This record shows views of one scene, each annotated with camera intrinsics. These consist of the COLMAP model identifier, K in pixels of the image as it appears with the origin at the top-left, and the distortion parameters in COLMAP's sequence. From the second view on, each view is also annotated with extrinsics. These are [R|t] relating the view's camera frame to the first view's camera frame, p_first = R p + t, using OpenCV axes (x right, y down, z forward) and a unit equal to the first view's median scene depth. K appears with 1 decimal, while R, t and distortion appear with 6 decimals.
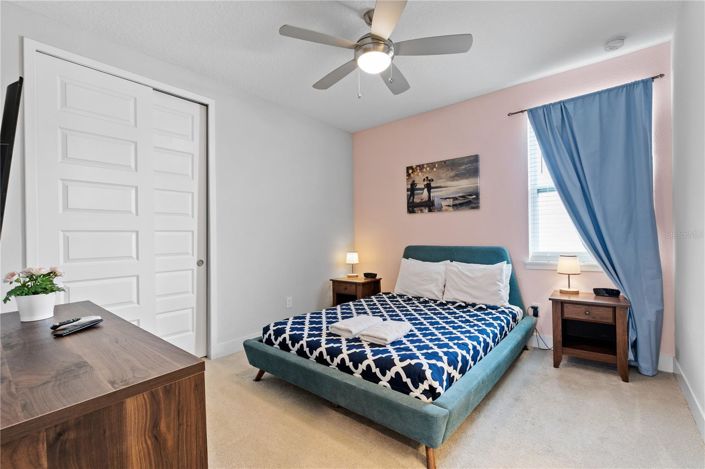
lens RADIAL K [[315.2, 0, 356.8], [0, 315.2, 237.5], [0, 0, 1]] dist [0.000473, 0.000106]
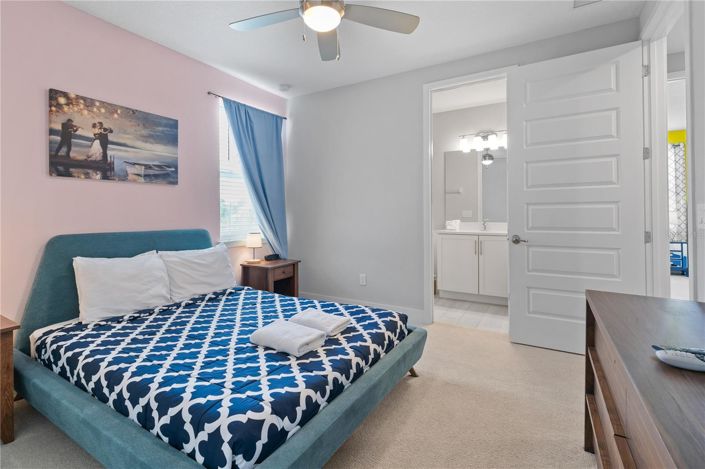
lens RADIAL K [[325.8, 0, 354.9], [0, 325.8, 214.1], [0, 0, 1]] dist [0.000525, 0.000069]
pose [[-0.160481, 0.012130, 0.986964, -0.517536], [0.012789, 0.999866, -0.010209, 0.001538], [-0.986956, 0.010984, -0.160615, 0.644010]]
